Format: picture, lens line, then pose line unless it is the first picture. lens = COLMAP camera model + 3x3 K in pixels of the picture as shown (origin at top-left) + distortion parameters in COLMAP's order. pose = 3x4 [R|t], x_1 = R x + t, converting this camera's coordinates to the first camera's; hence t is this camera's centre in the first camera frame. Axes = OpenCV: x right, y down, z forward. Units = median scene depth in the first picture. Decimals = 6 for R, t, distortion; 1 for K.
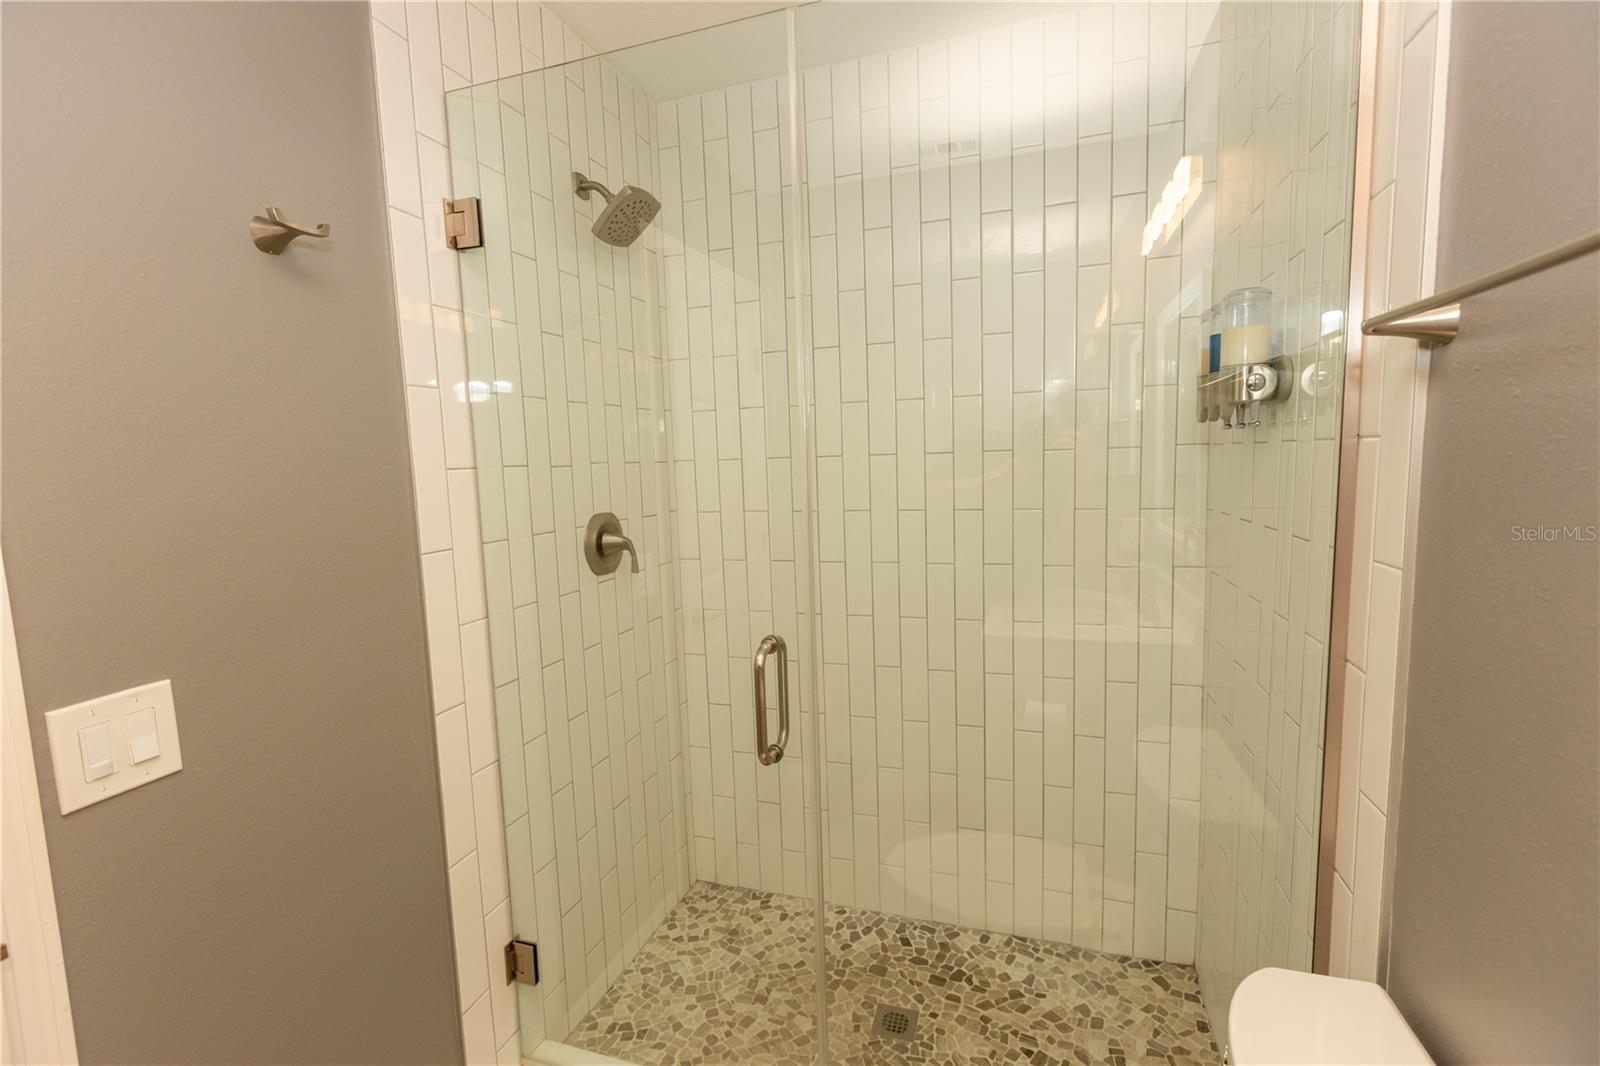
lens RADIAL K [[713.1, 0, 789.1], [0, 713.1, 532.1], [0, 0, 1]] dist [0.002691, -0.000529]
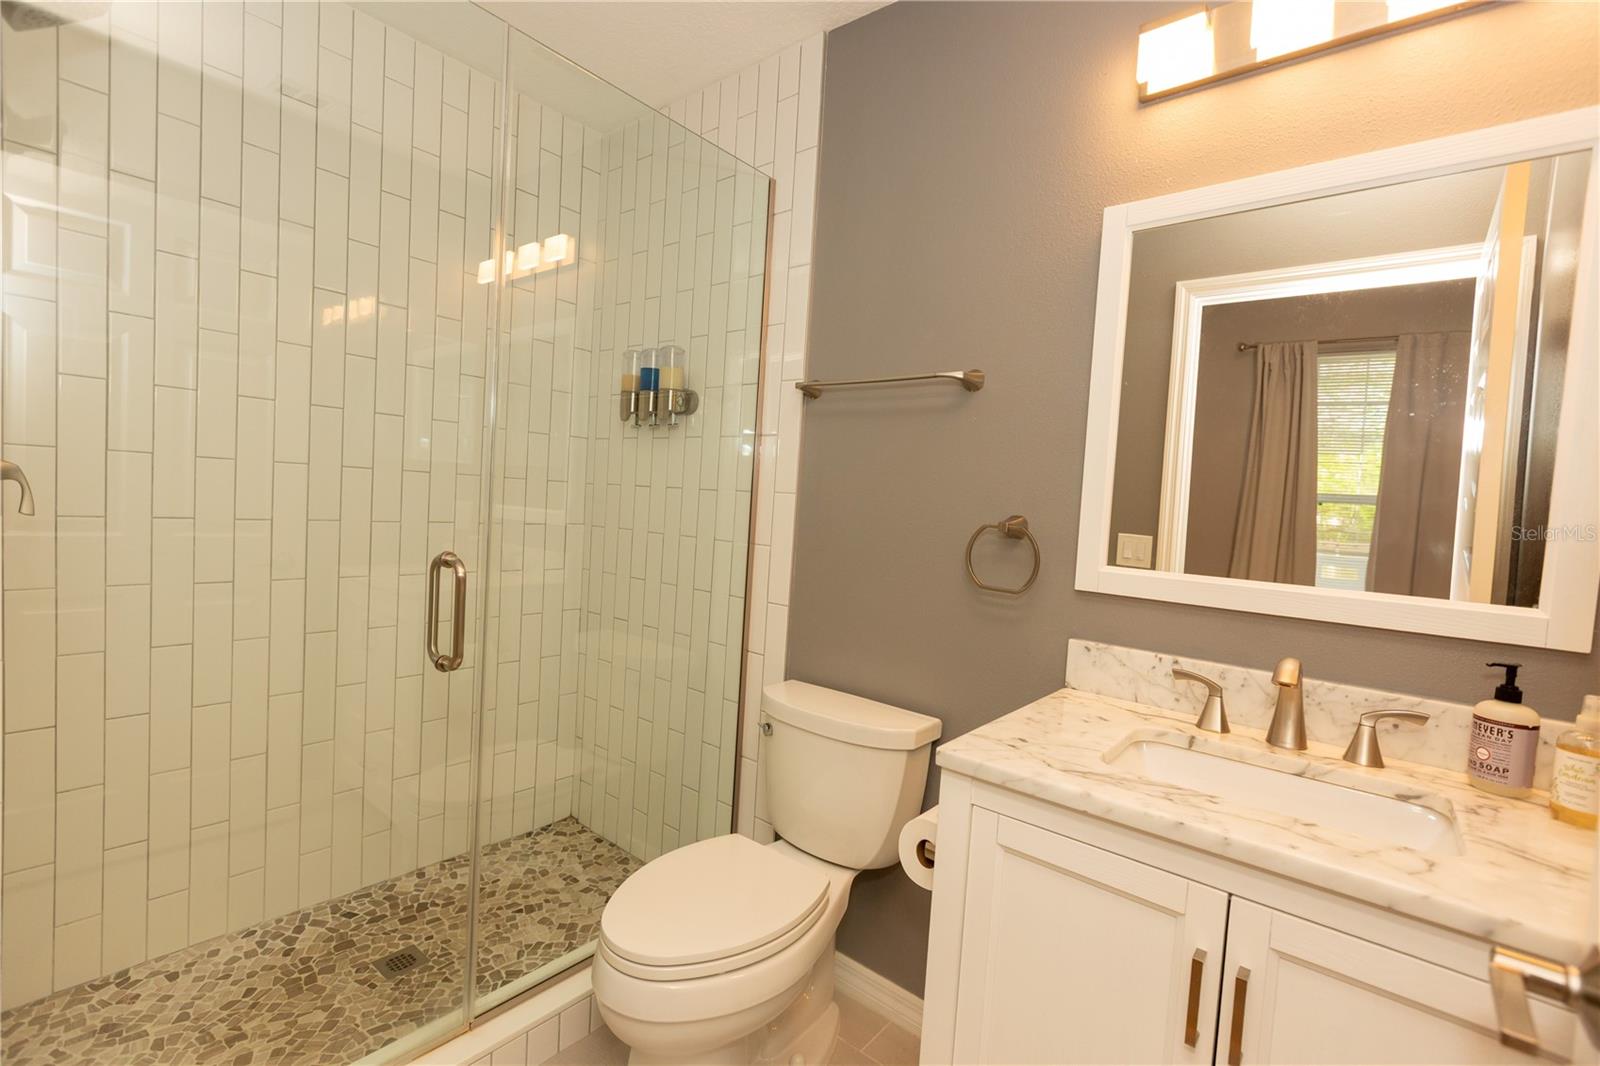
lens RADIAL K [[713.1, 0, 798.0], [0, 713.1, 534.8], [0, 0, 1]] dist [0.002691, -0.000529]
pose [[0.357523, 0.011946, 0.933828, -0.566551], [0.024257, 0.999462, -0.022073, 0.104241], [-0.933589, 0.030543, 0.357041, 0.080400]]
